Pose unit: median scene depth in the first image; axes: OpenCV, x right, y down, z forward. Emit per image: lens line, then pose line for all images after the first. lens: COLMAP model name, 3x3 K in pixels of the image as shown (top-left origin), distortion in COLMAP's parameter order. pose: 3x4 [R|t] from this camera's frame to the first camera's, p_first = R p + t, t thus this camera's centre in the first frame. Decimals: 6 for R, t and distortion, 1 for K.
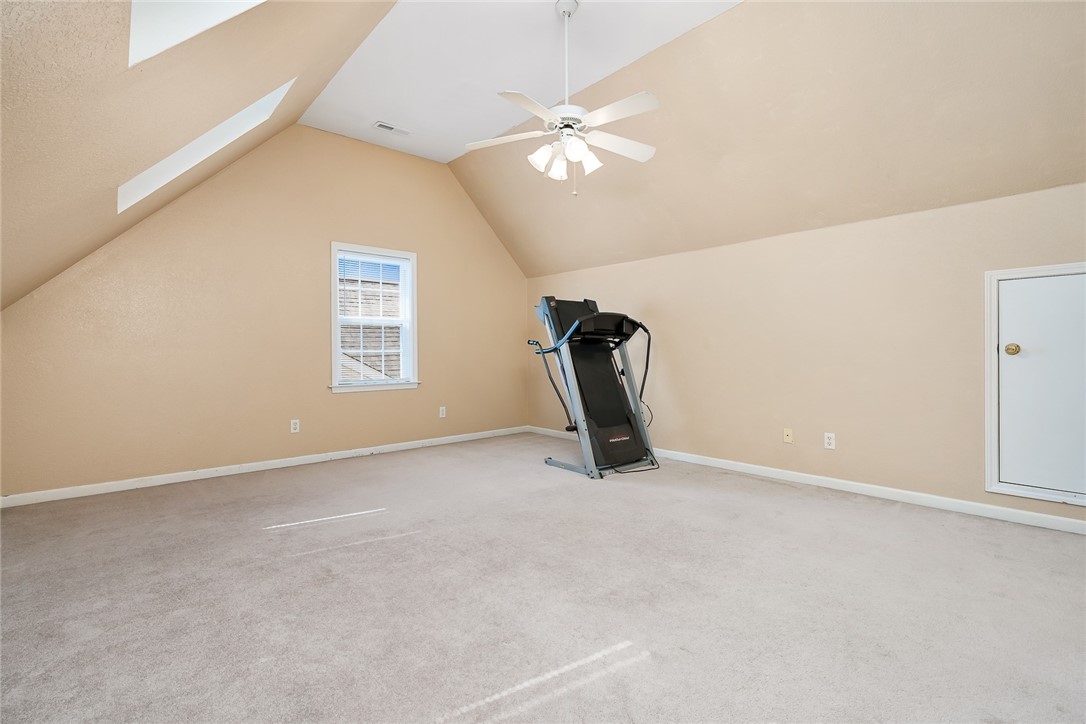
lens RADIAL K [[489.7, 0, 546.9], [0, 489.7, 356.8], [0, 0, 1]] dist [-0.003224, -0.000332]
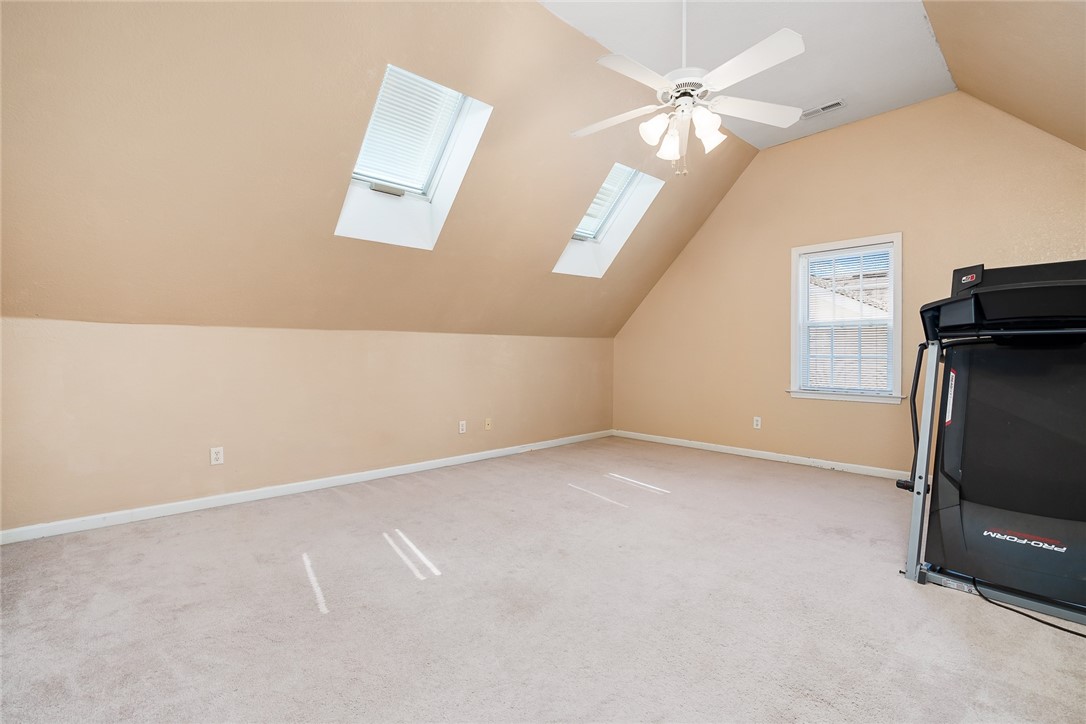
lens RADIAL K [[489.7, 0, 546.9], [0, 489.7, 356.8], [0, 0, 1]] dist [-0.003224, -0.000332]
pose [[0.021201, 0.007687, -0.999746, 0.595341], [-0.012651, 0.999892, 0.007420, -0.011318], [0.999695, 0.012490, 0.021296, 0.494697]]
